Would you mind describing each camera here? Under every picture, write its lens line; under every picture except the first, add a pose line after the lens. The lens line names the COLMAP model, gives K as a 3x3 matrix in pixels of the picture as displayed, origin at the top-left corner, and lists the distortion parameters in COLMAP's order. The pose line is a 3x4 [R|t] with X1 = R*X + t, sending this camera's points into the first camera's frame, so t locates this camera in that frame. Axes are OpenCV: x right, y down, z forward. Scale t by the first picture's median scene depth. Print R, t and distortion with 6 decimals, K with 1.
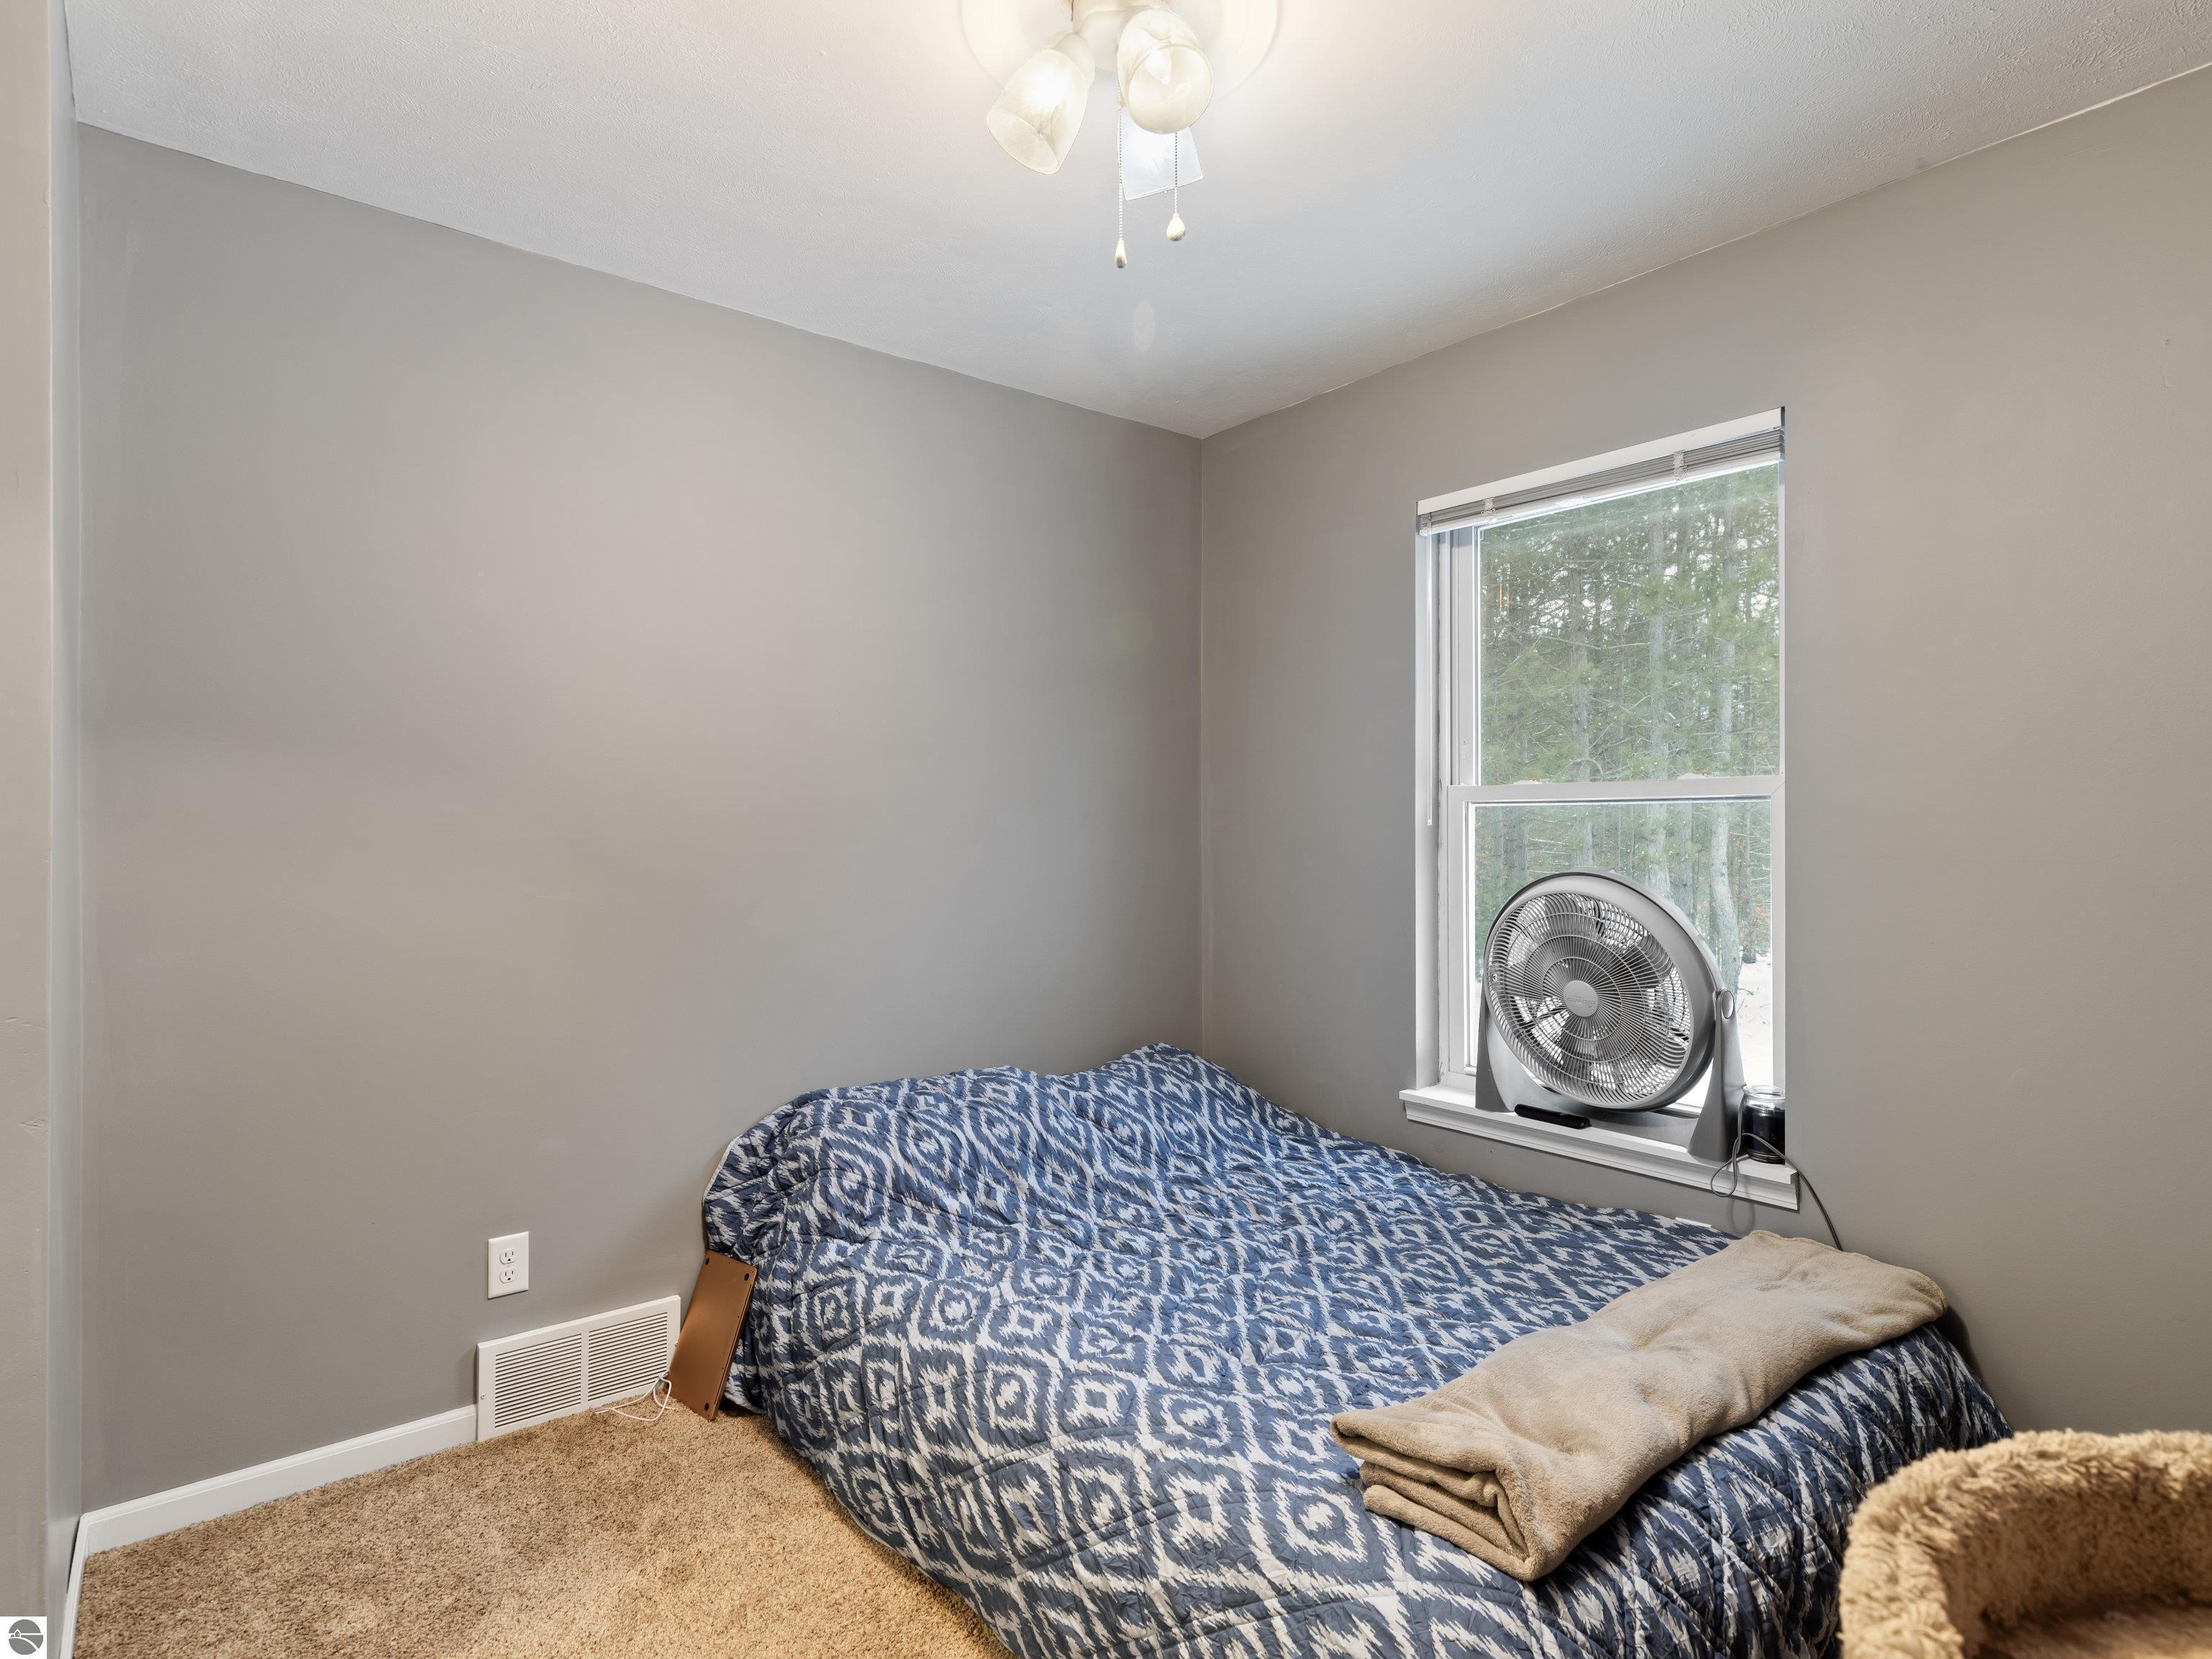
lens RADIAL K [[1150.9, 0, 1114.2], [0, 1150.9, 817.7], [0, 0, 1]] dist [0.012560, -0.002825]
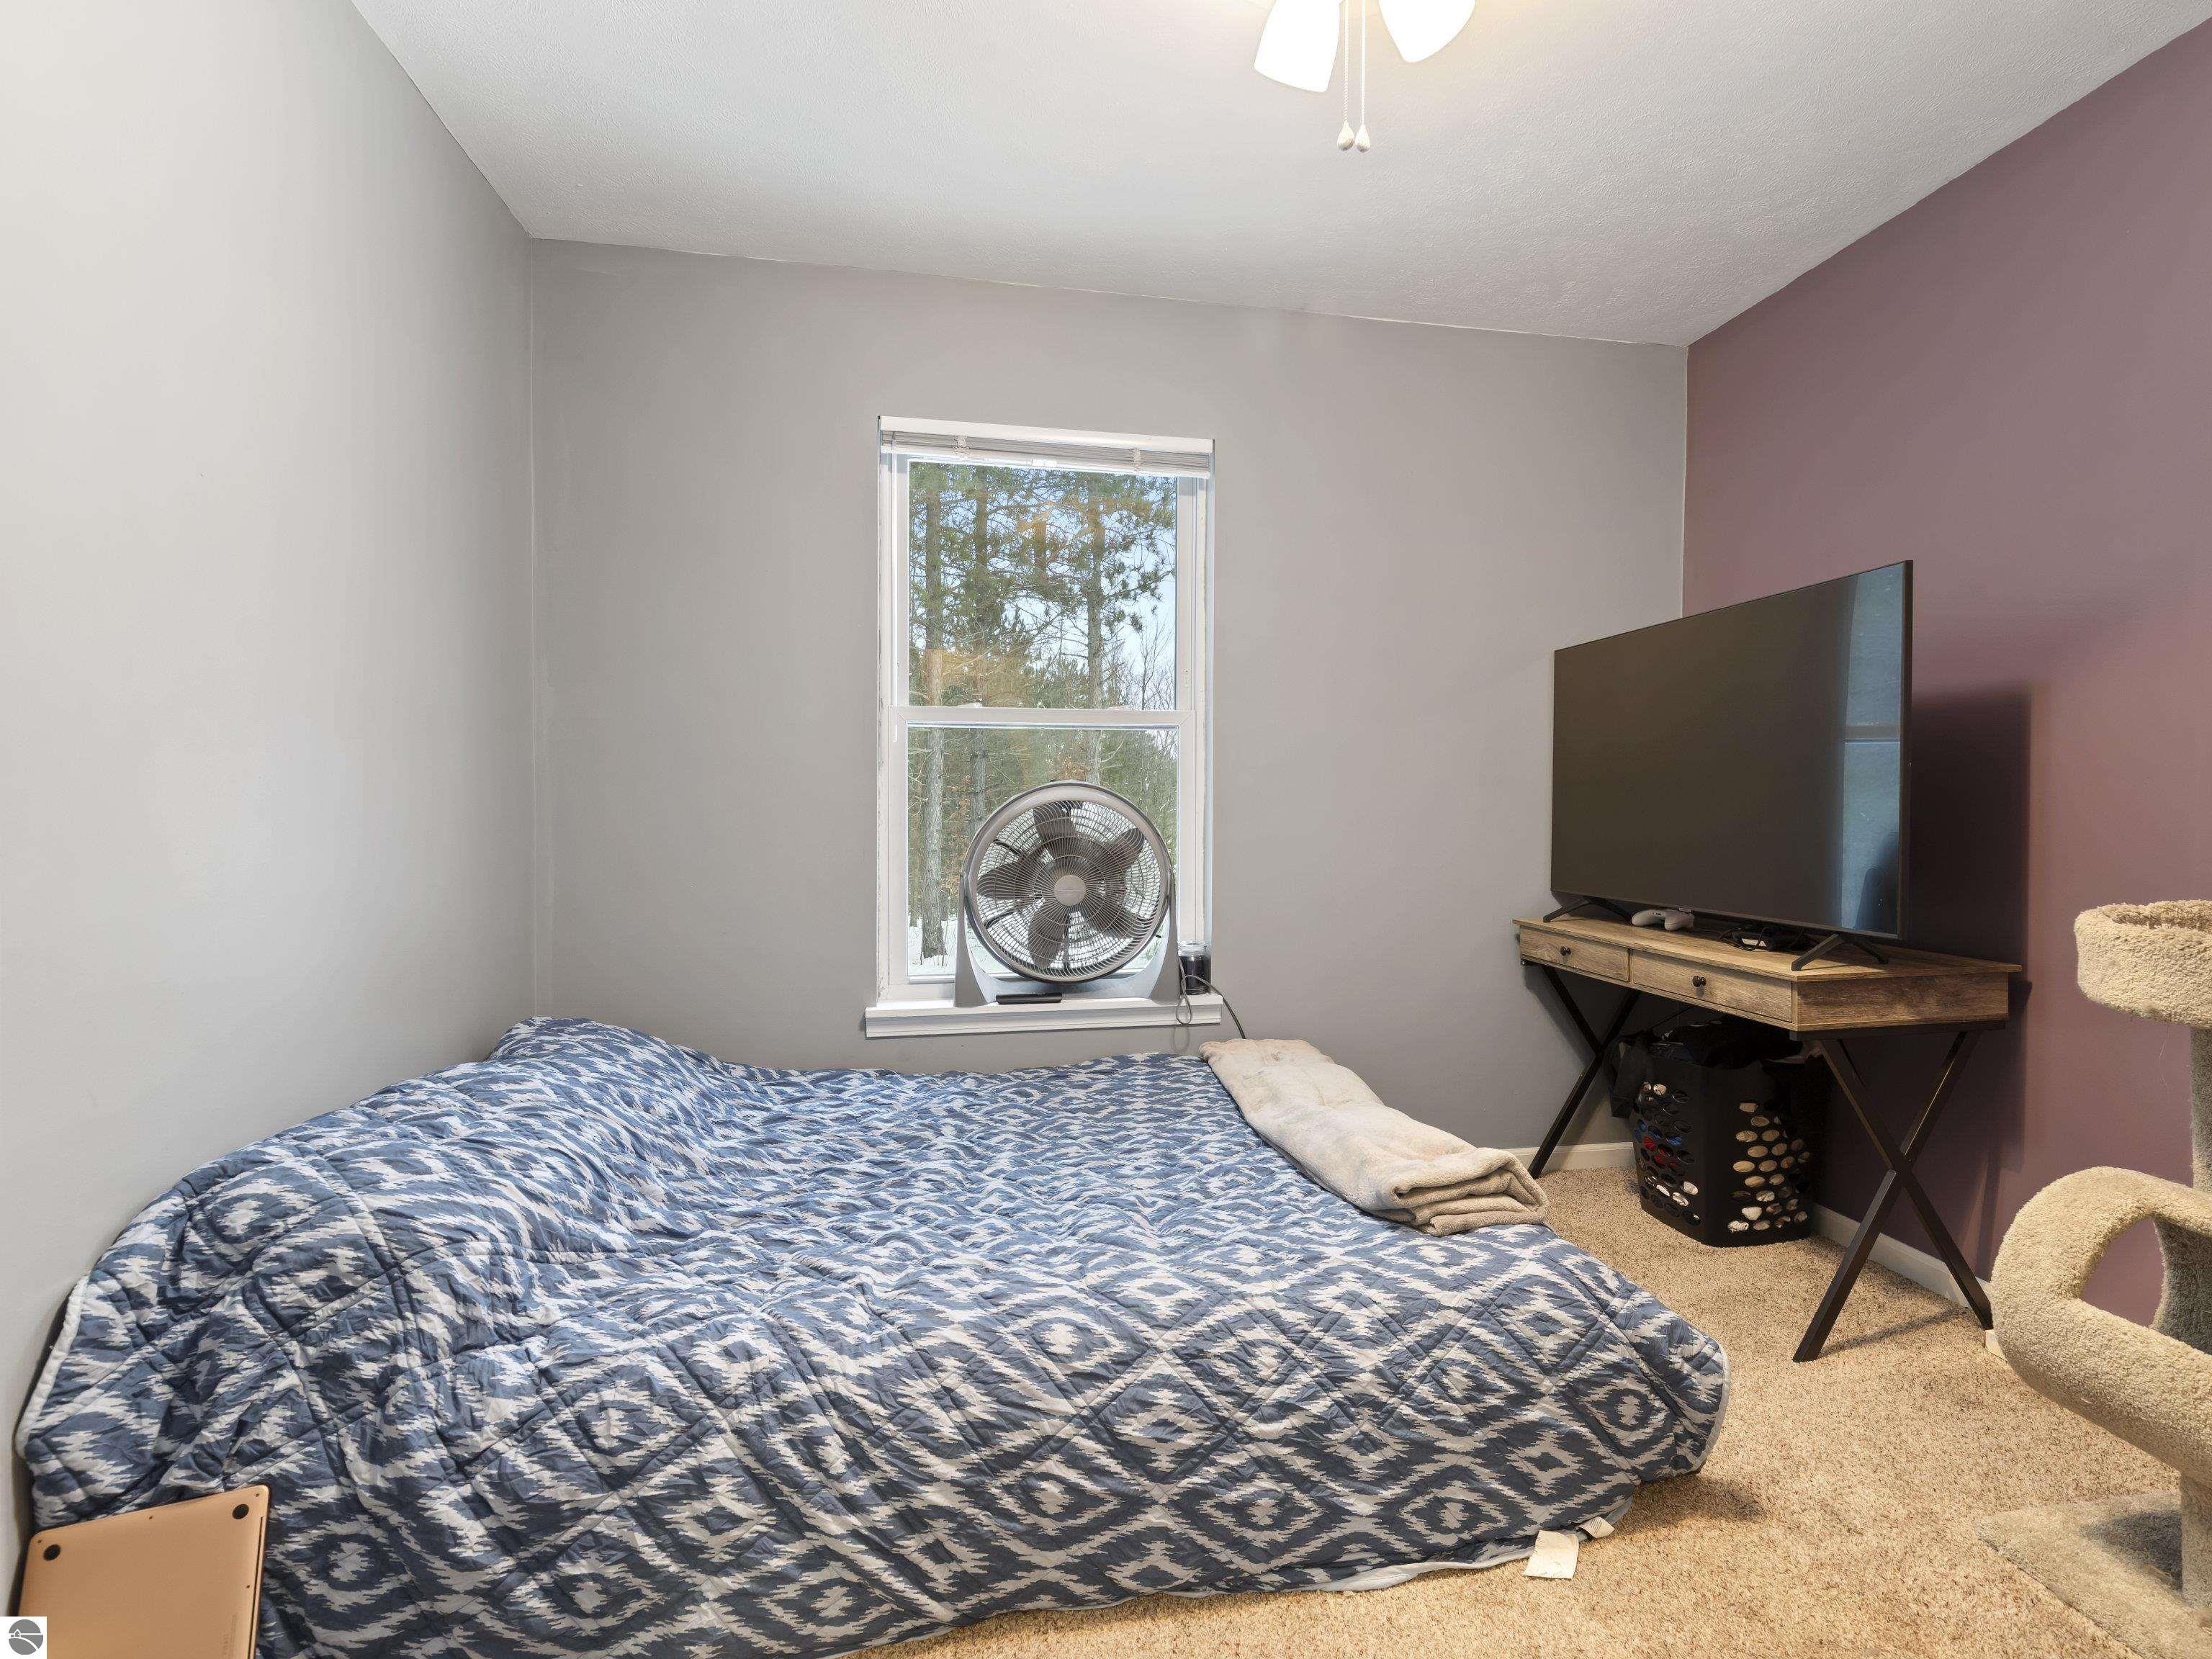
lens RADIAL K [[1150.9, 0, 1114.2], [0, 1150.9, 817.7], [0, 0, 1]] dist [0.012560, -0.002825]
pose [[0.476335, -0.004463, 0.879252, -0.702514], [-0.009297, 0.999906, 0.010112, 0.082056], [-0.879215, -0.012991, 0.476249, 0.467475]]
